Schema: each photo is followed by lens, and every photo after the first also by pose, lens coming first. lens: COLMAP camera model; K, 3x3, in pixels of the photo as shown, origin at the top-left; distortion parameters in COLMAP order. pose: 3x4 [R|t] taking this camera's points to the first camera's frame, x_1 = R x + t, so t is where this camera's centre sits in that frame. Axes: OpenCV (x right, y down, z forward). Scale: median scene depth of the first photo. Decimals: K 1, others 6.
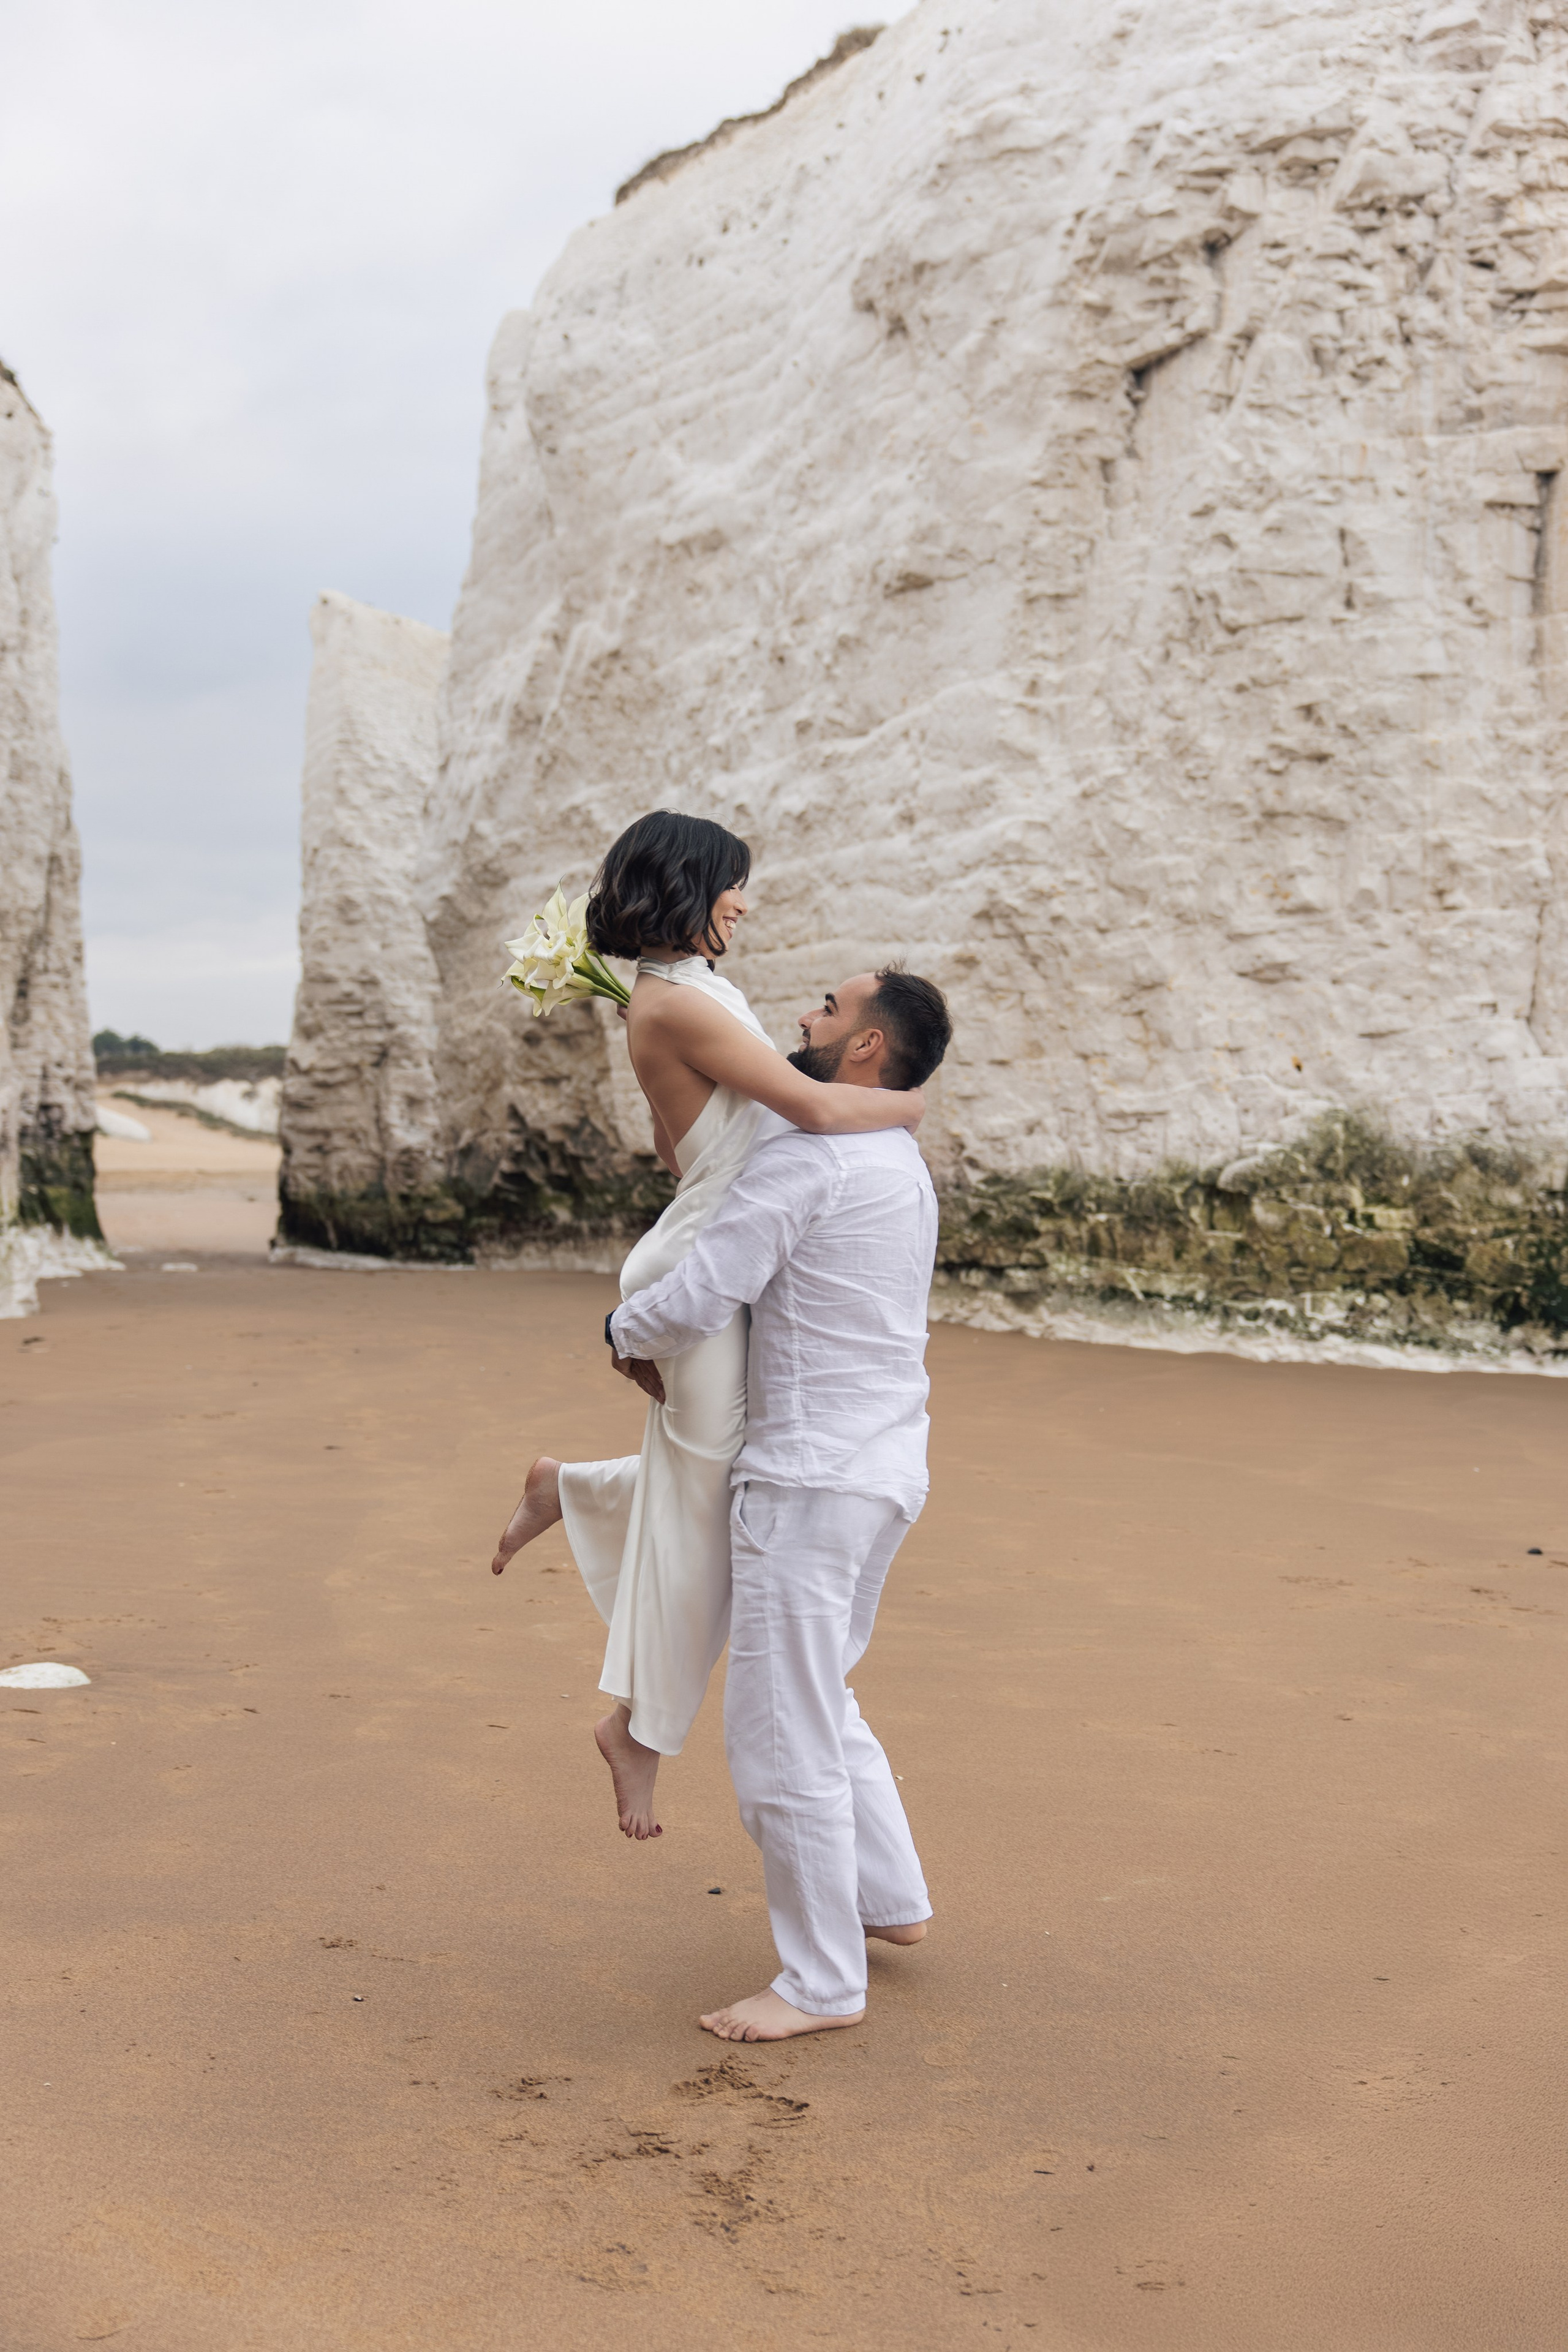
lens RADIAL K [[2484.3, 0, 782.5], [0, 2484.3, 1178.2], [0, 0, 1]] dist [-0.000652, 0.000000]
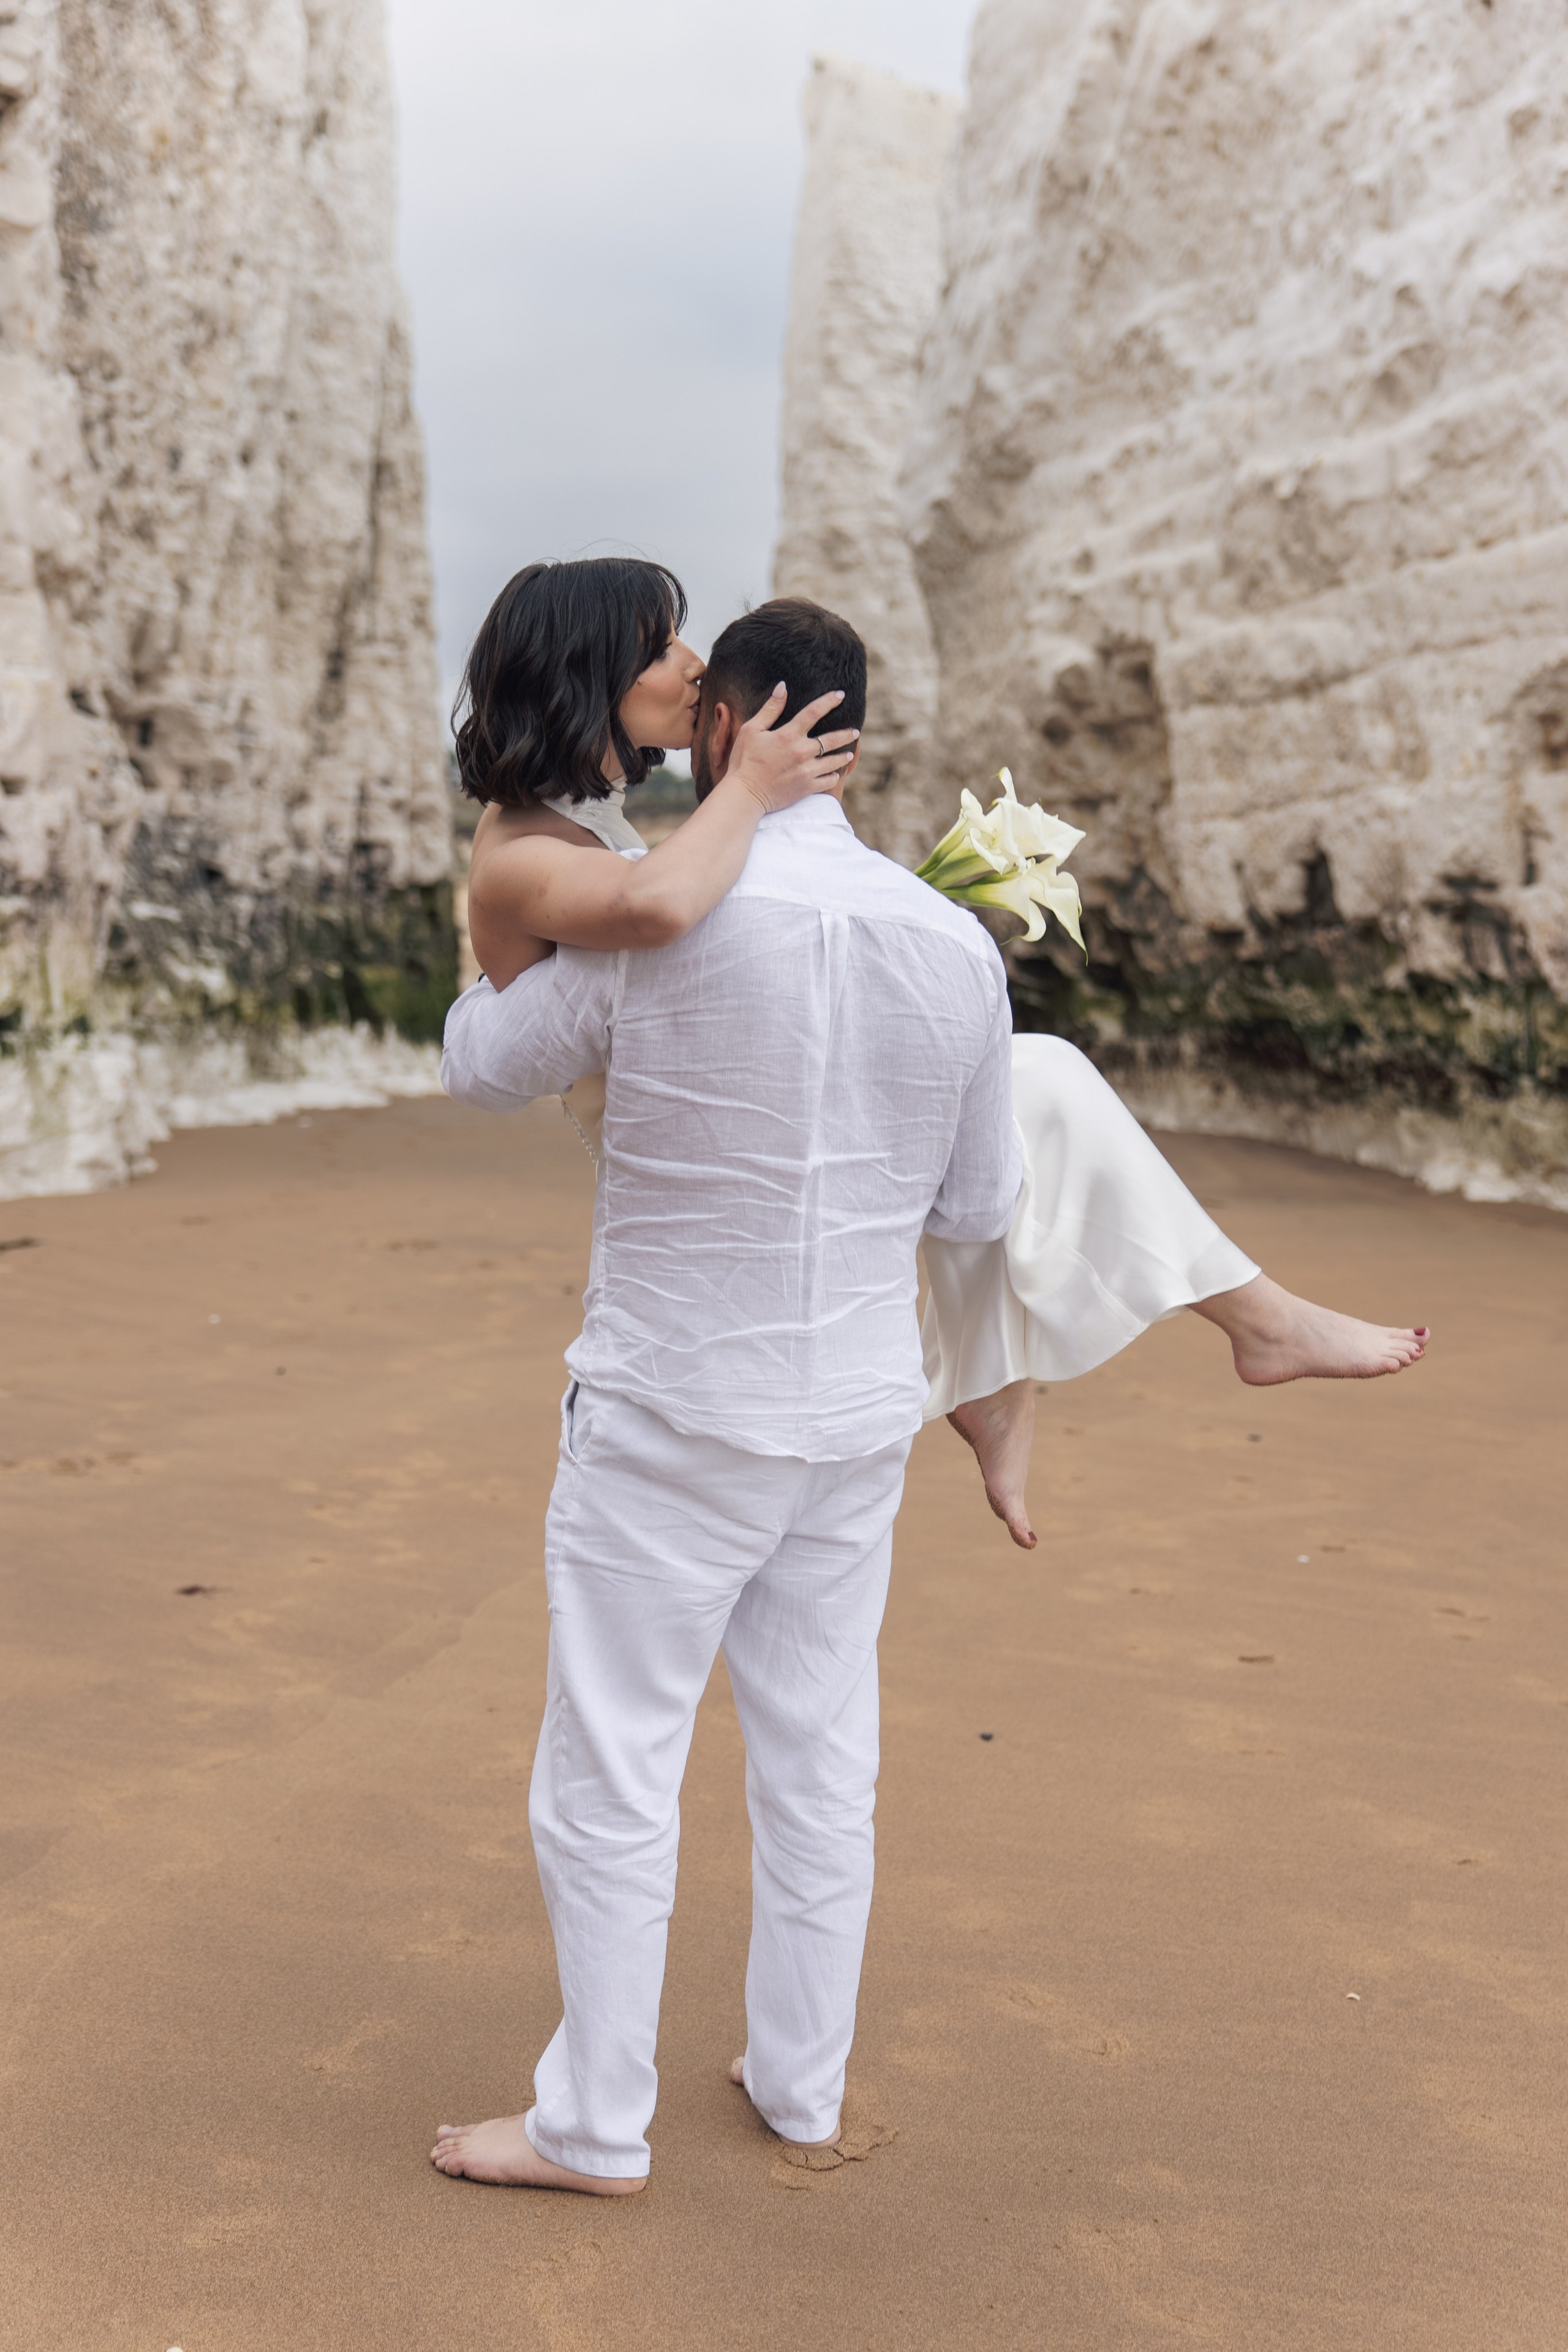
lens RADIAL K [[3325.1, 0, 766.8], [0, 3325.1, 1263.4], [0, 0, 1]] dist [0.020377, 0.000000]
pose [[0.973184, 0.038025, -0.226862, 0.017464], [-0.017708, 0.995700, 0.090927, -0.000518], [0.229344, -0.084472, 0.969673, 0.196865]]
